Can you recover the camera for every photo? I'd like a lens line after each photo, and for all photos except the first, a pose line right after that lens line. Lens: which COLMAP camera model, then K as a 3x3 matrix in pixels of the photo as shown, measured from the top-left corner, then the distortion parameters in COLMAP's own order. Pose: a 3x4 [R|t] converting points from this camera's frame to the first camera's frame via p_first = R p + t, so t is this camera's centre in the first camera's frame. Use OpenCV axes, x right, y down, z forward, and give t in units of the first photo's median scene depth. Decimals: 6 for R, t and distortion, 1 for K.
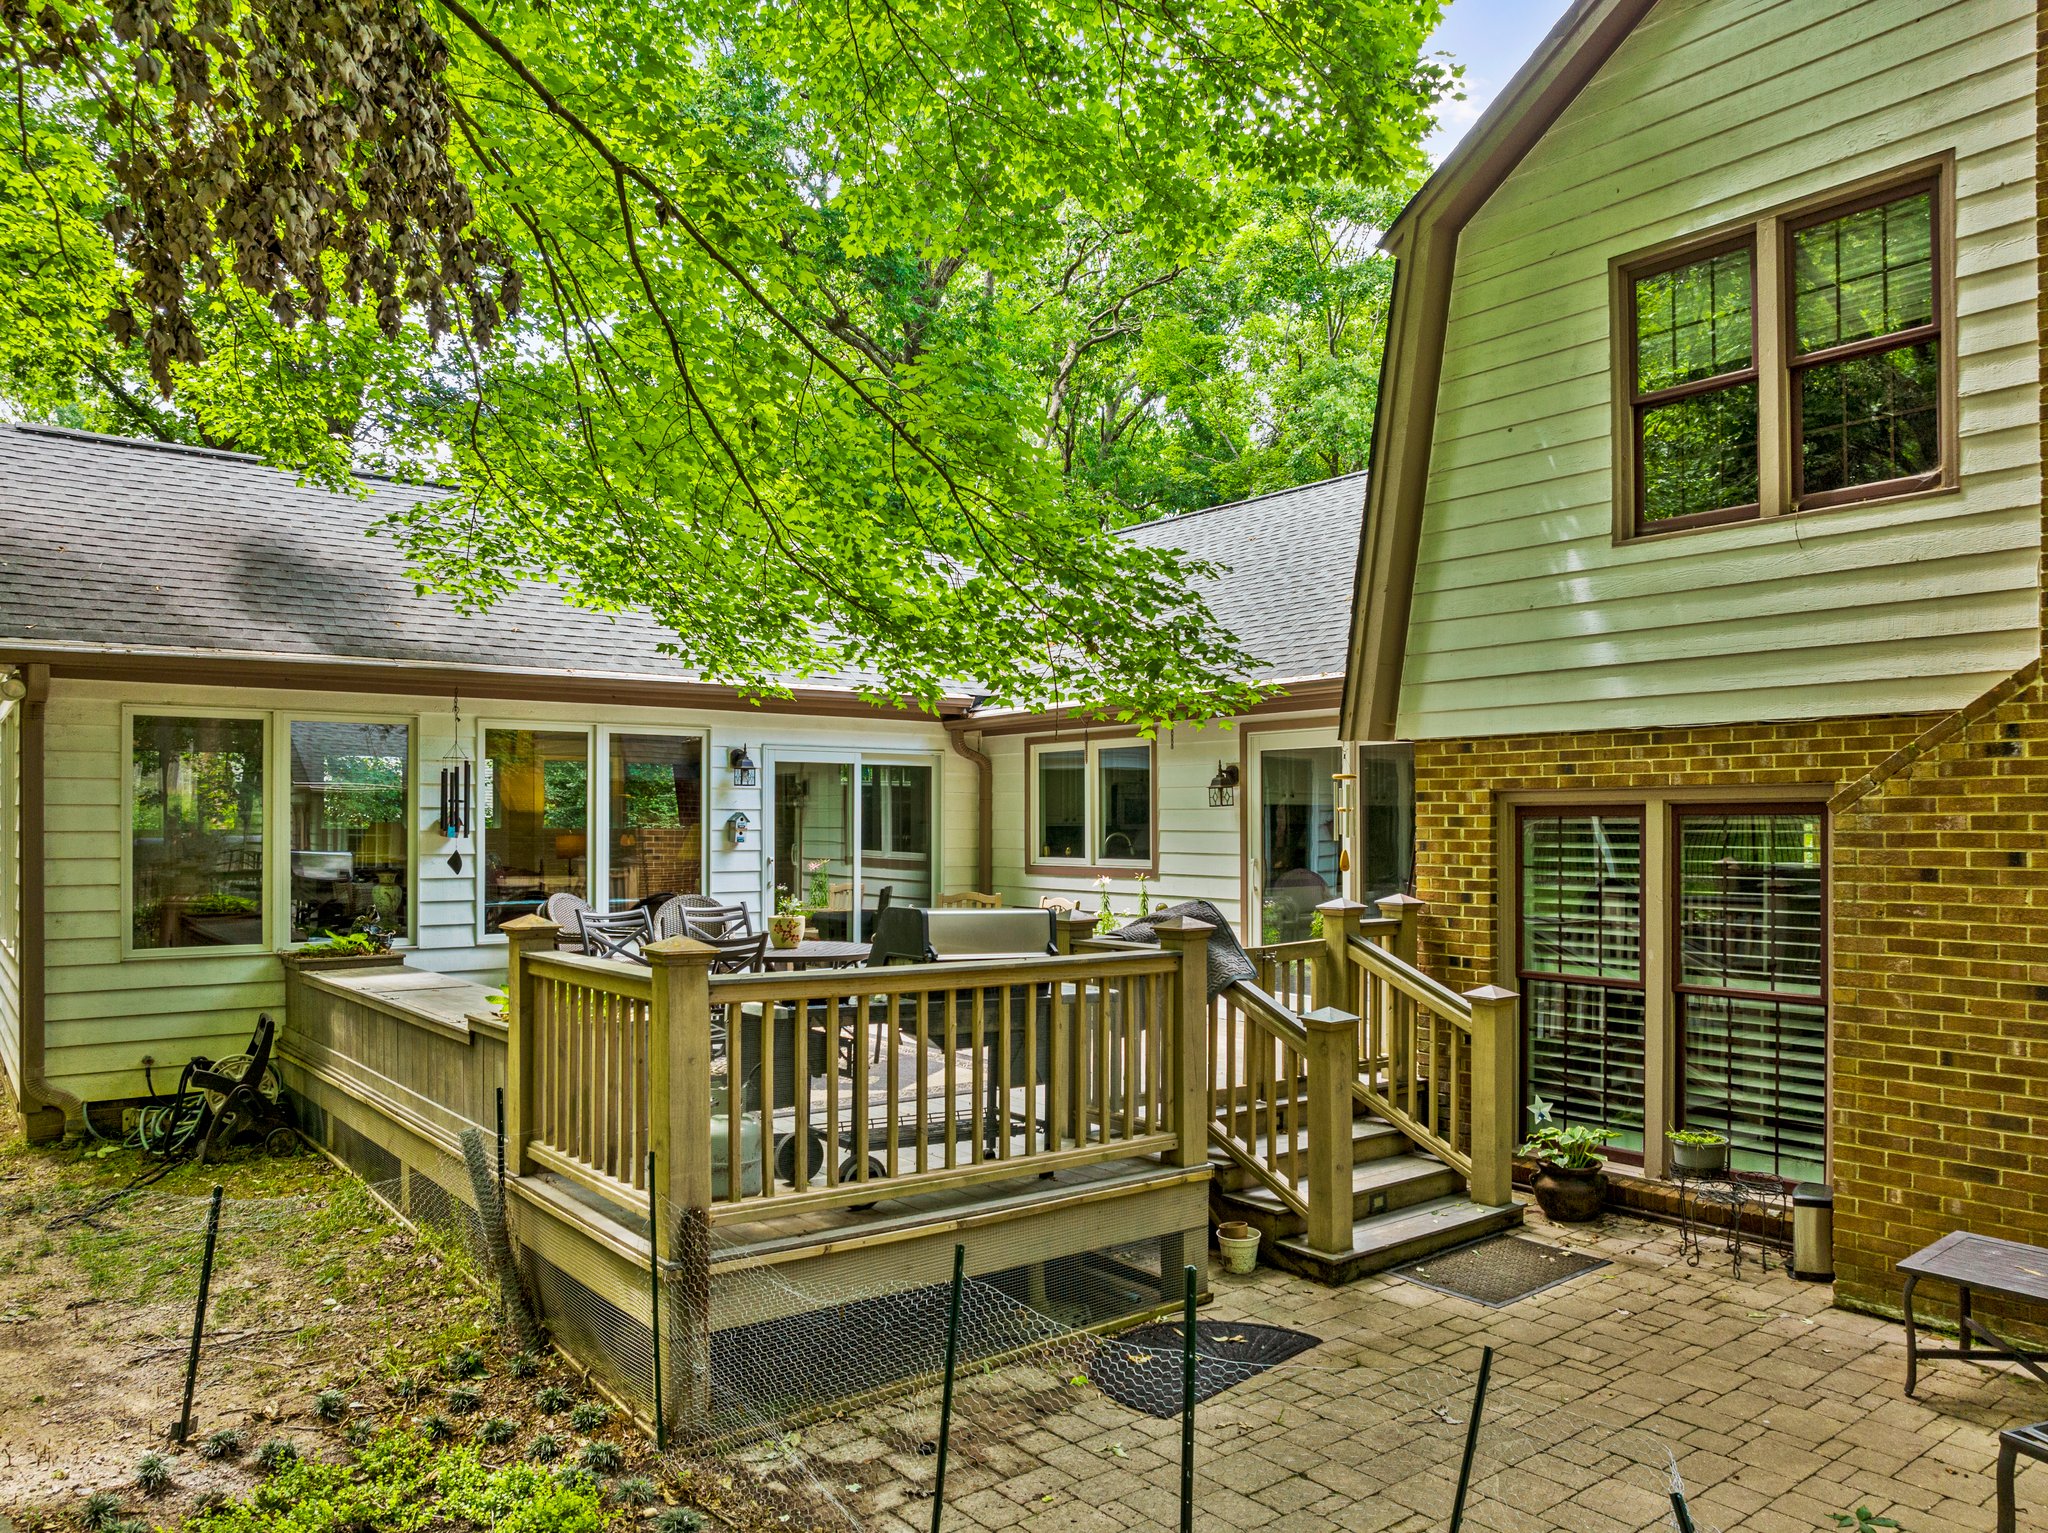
lens RADIAL K [[1473.2, 0, 1025.8], [0, 1473.2, 795.4], [0, 0, 1]] dist [-0.040177, -0.000078]
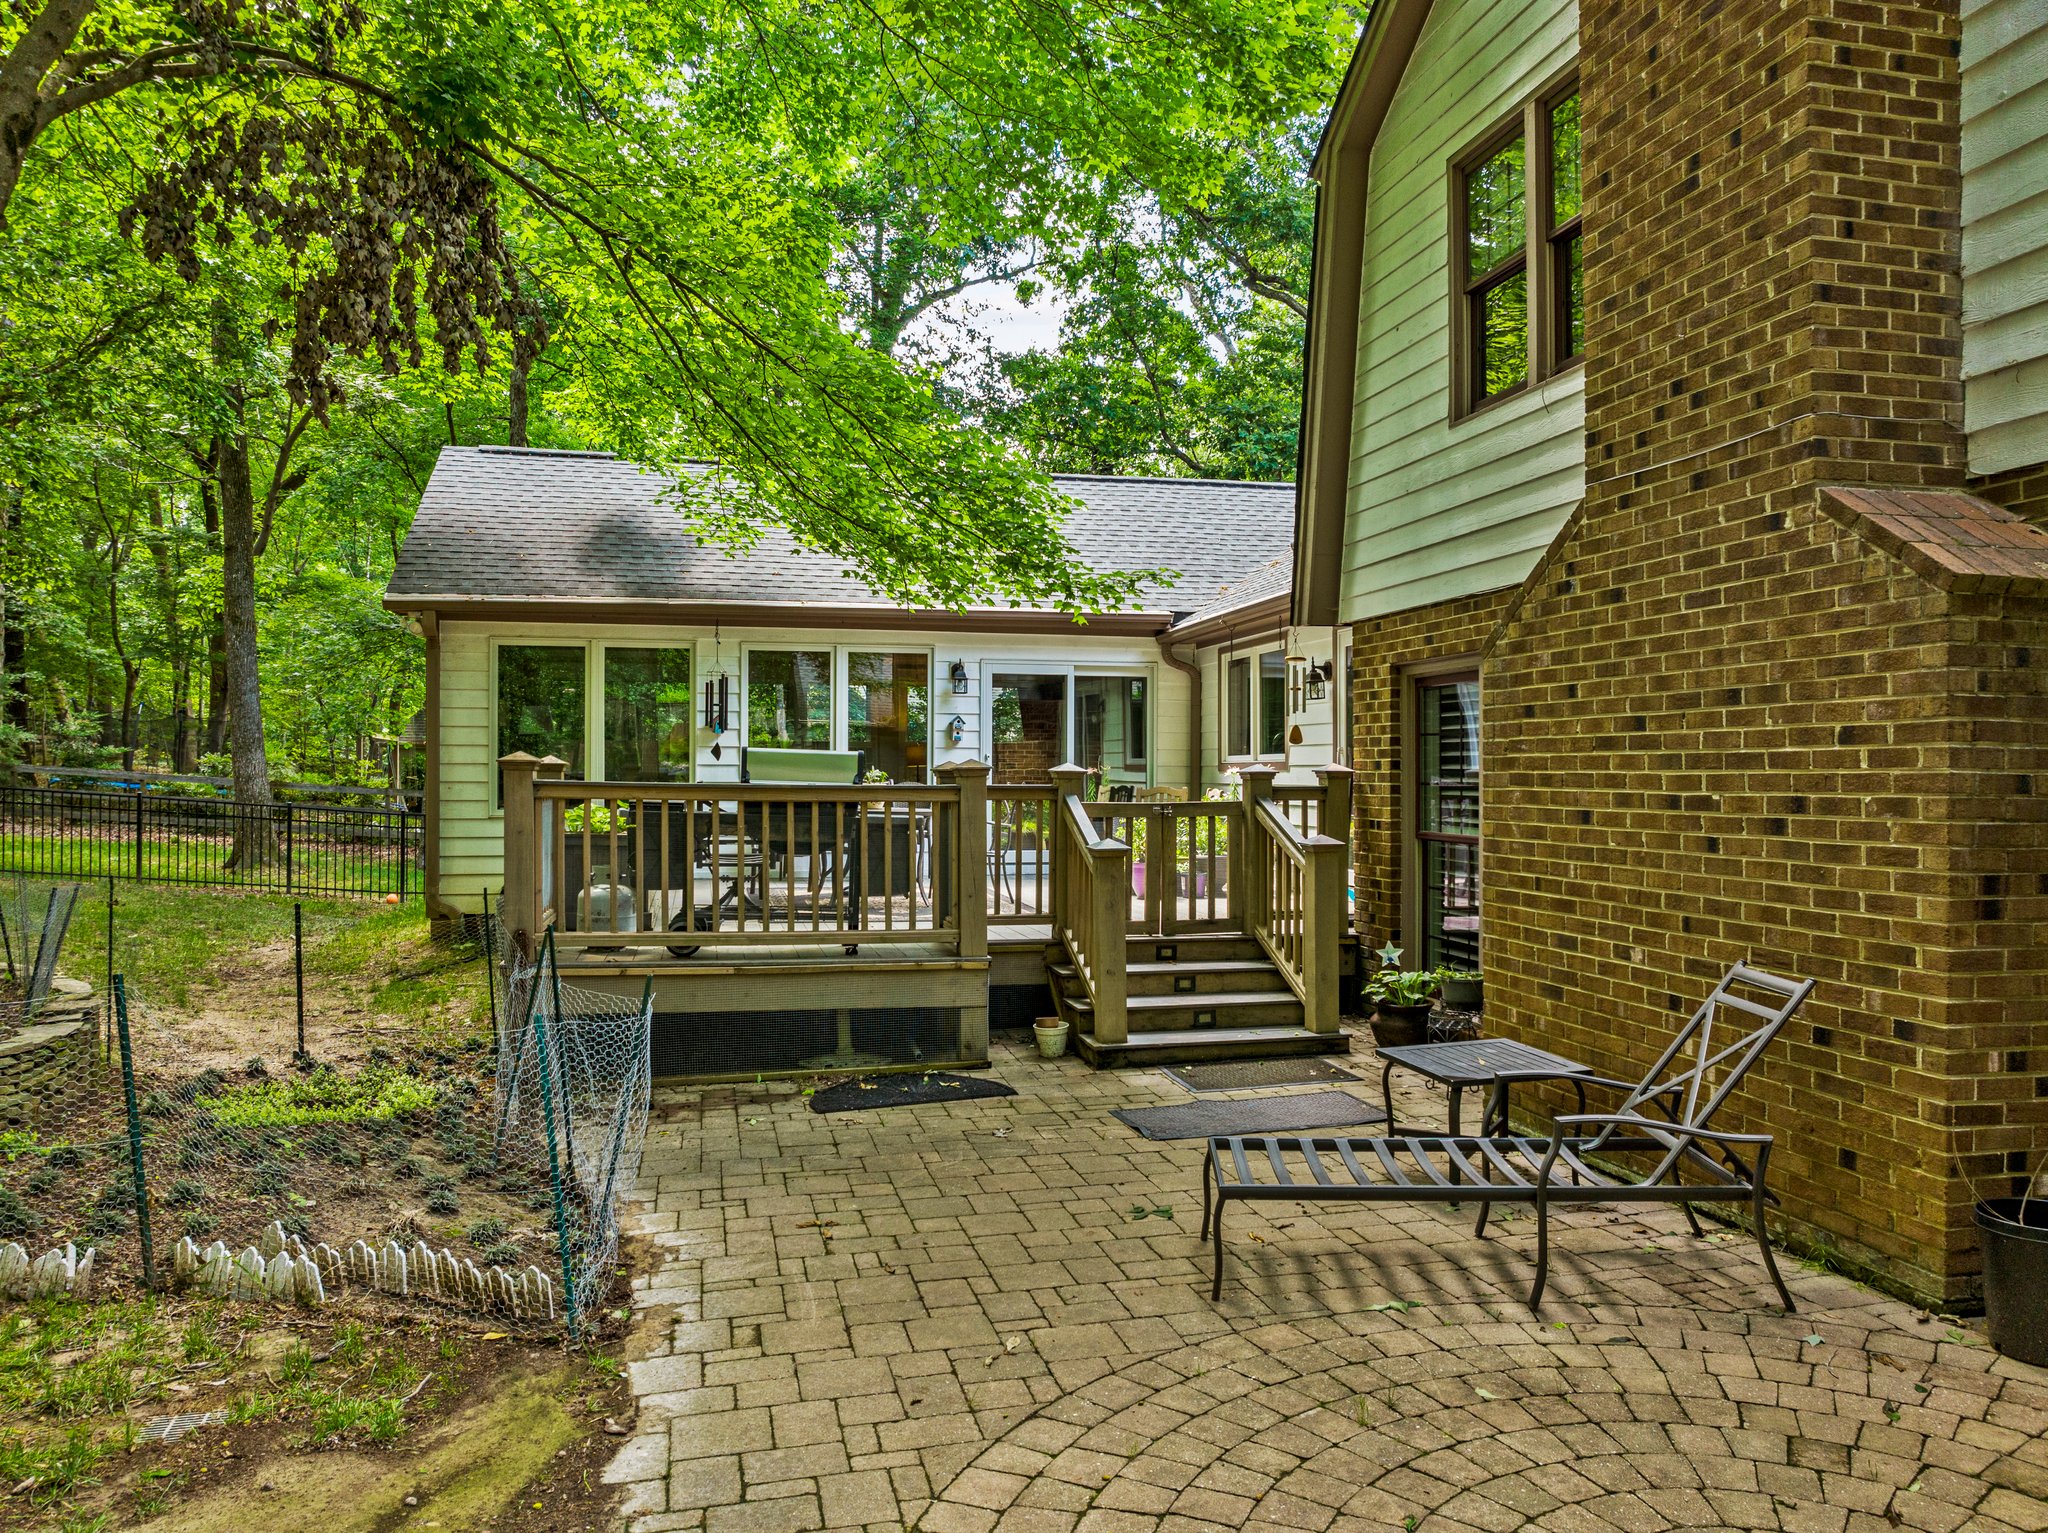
lens RADIAL K [[1463.7, 0, 1029.7], [0, 1463.7, 765.9], [0, 0, 1]] dist [-0.076129, 0.055435]
pose [[0.907166, -0.000137, -0.420774, 0.517470], [0.005098, 0.999930, 0.010665, 0.057298], [0.420743, -0.011820, 0.907103, -0.082056]]
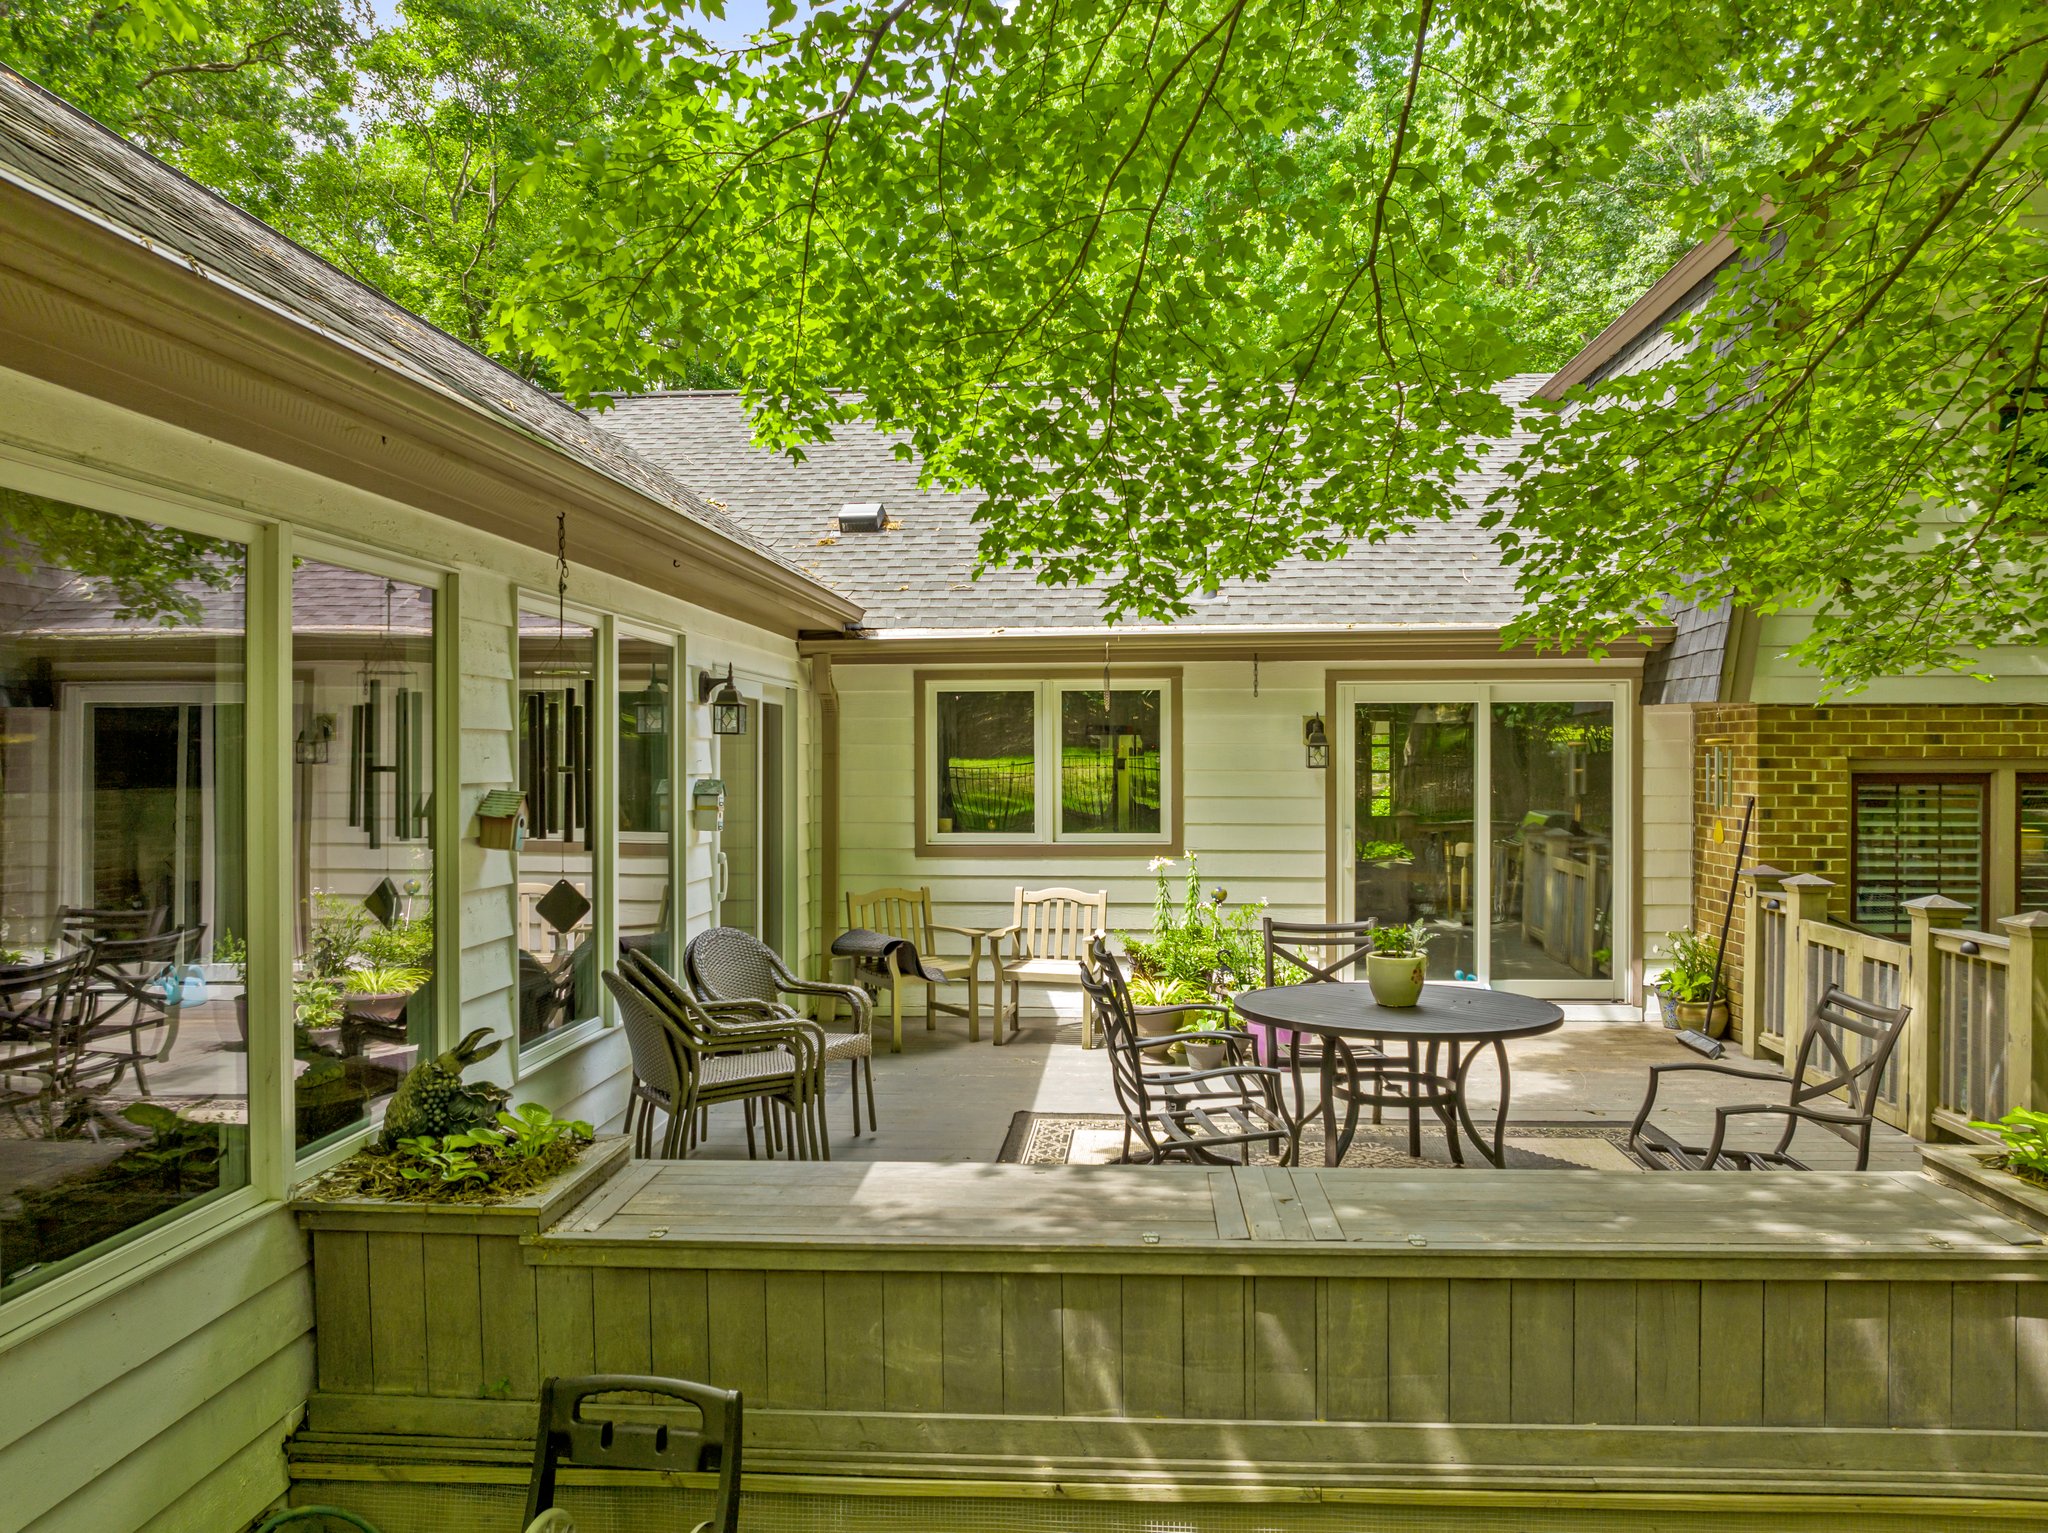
lens RADIAL K [[1466.0, 0, 1023.1], [0, 1466.0, 762.2], [0, 0, 1]] dist [-0.055487, 0.042391]
pose [[0.662183, -0.004443, 0.749329, -0.787058], [-0.012654, 0.999774, 0.017111, -0.010055], [-0.749235, -0.020813, 0.661977, 0.752871]]
